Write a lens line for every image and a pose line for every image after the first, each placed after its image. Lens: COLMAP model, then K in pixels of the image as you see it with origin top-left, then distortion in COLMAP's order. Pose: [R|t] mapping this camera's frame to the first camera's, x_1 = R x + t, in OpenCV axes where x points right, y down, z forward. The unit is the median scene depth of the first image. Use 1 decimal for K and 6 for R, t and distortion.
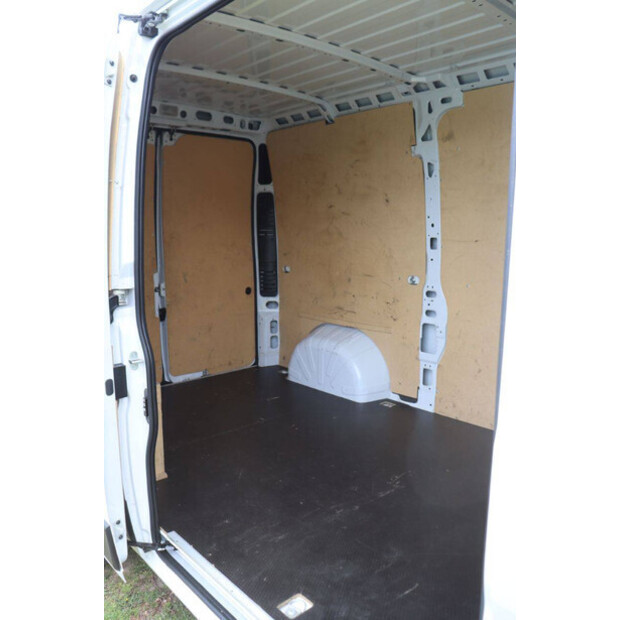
lens RADIAL K [[512.9, 0, 310.0], [0, 512.9, 310.0], [0, 0, 1]] dist [-0.110664, 0.017709]
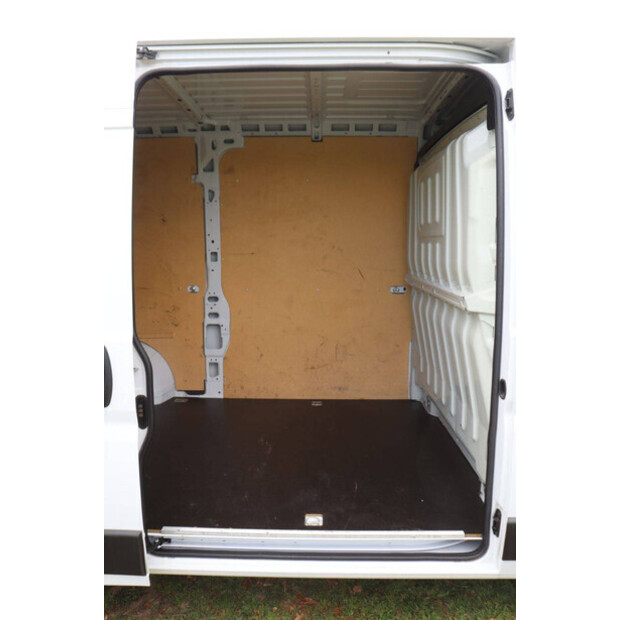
lens RADIAL K [[512.9, 0, 310.0], [0, 512.9, 310.0], [0, 0, 1]] dist [-0.110664, 0.017709]
pose [[0.694137, -0.084675, 0.714846, -0.476703], [0.109079, 0.993963, 0.011818, 0.004893], [-0.711531, 0.069771, 0.699182, 0.002976]]
